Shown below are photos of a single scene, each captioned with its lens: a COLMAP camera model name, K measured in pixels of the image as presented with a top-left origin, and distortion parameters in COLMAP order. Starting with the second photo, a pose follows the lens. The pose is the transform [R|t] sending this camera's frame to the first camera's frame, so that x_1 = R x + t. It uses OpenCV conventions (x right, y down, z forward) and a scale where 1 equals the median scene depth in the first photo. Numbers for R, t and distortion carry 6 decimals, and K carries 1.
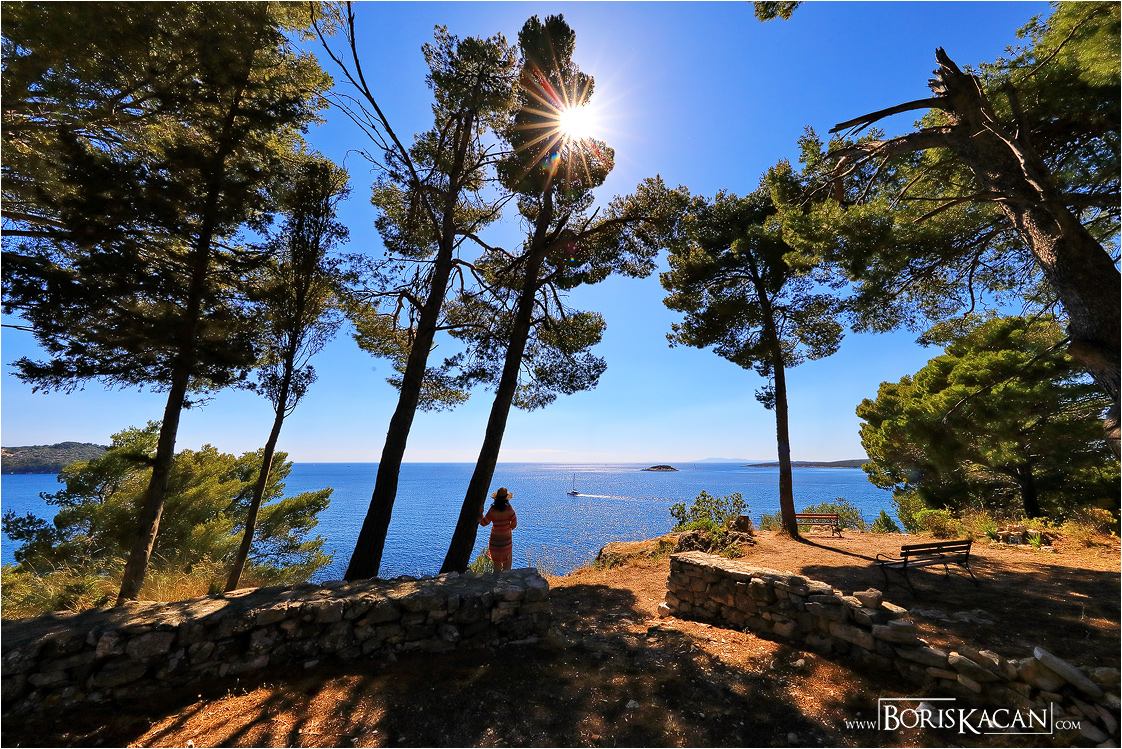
lens RADIAL K [[355.0, 0, 572.3], [0, 355.0, 378.9], [0, 0, 1]] dist [0.000740, 0.000050]
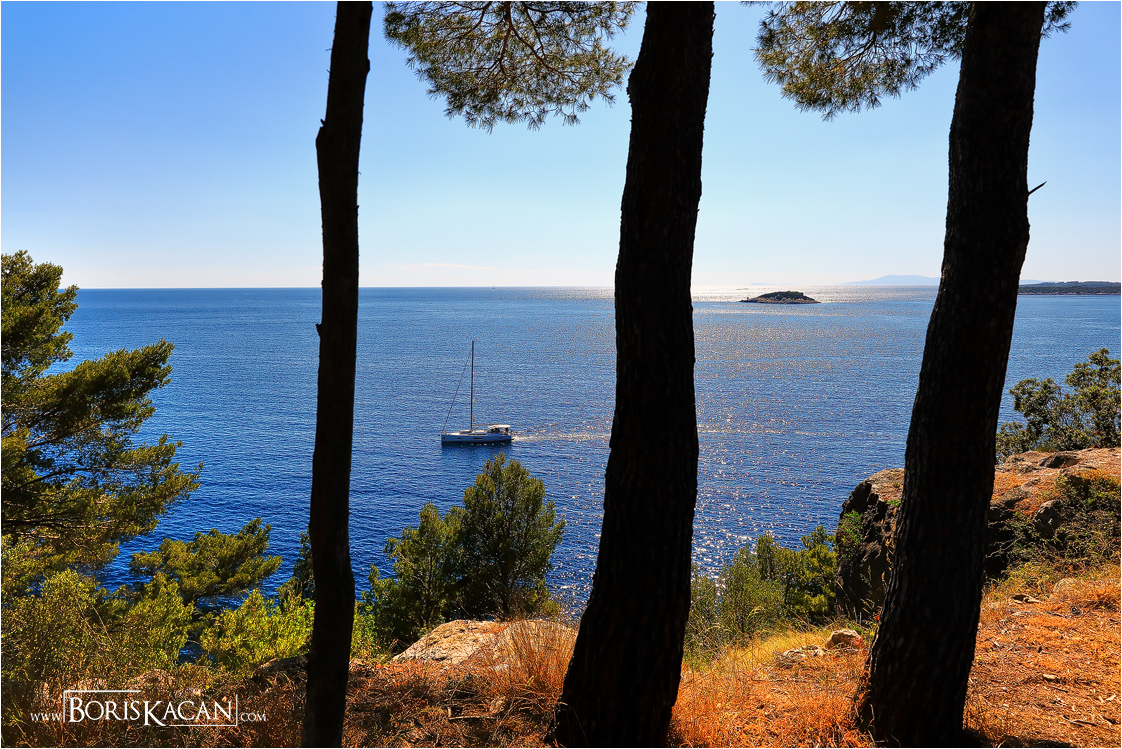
lens RADIAL K [[749.5, 0, 530.7], [0, 749.5, 370.8], [0, 0, 1]] dist [-0.000892, 0.000651]
pose [[0.997096, 0.005831, -0.075935, -0.334326], [0.020030, 0.941887, 0.335333, 0.081891], [0.073477, -0.335880, 0.939034, 0.295204]]
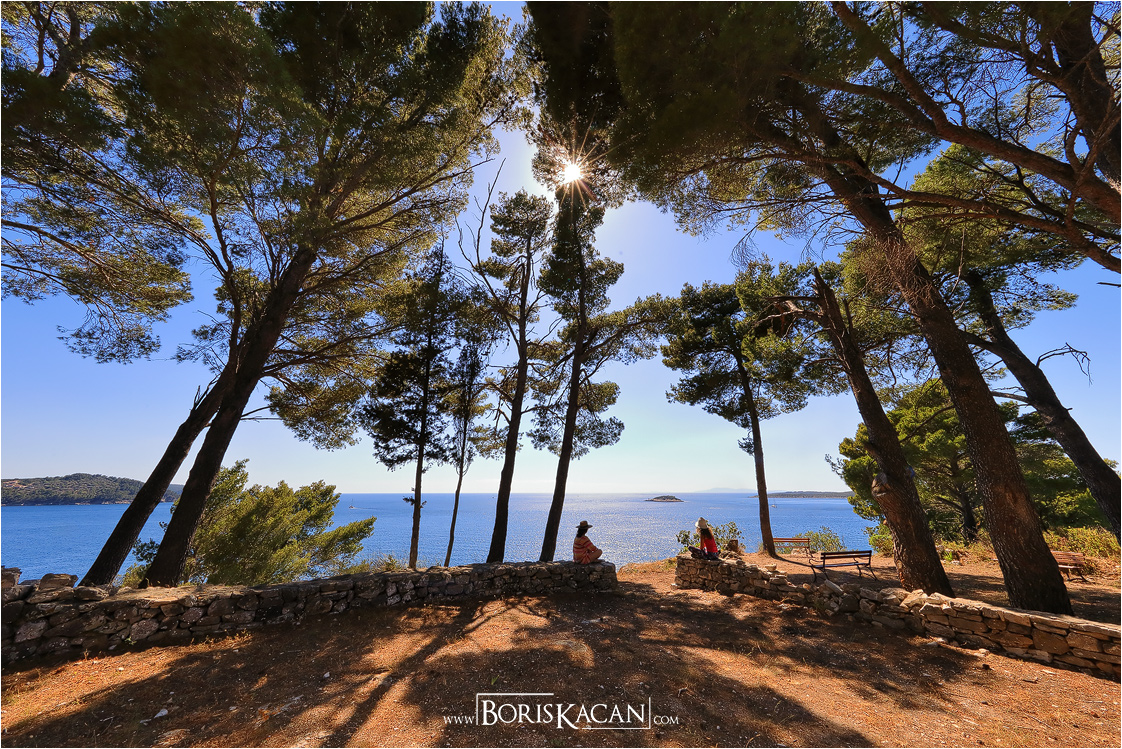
lens RADIAL K [[352.6, 0, 558.8], [0, 352.6, 376.2], [0, 0, 1]] dist [0.000426, 0.000036]
pose [[0.999194, -0.014754, -0.037334, -0.111748], [0.011364, 0.995928, -0.089433, -0.114604], [0.038501, 0.088937, 0.995293, -0.410708]]
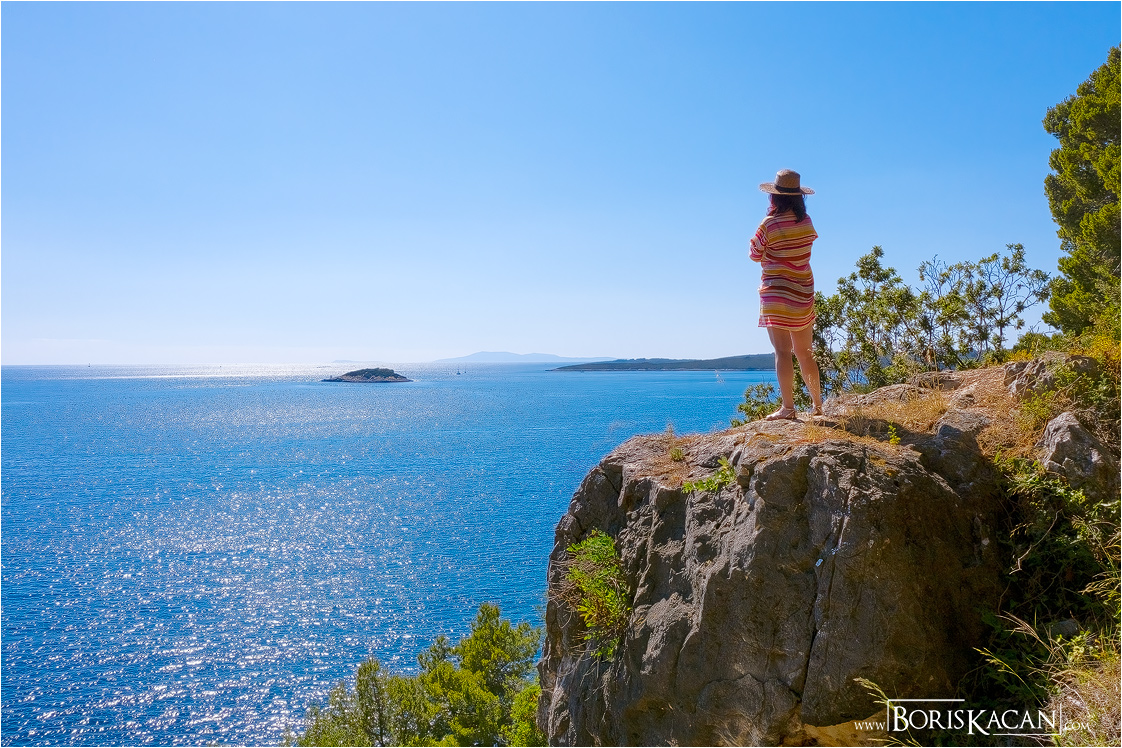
lens RADIAL K [[879.9, 0, 561.9], [0, 879.9, 311.2], [0, 0, 1]] dist [-0.014804, -0.006396]
pose [[0.895876, 0.017558, 0.443956, -0.175729], [-0.090886, 0.985332, 0.144432, 0.490494], [-0.434908, -0.169743, 0.884331, 0.926327]]
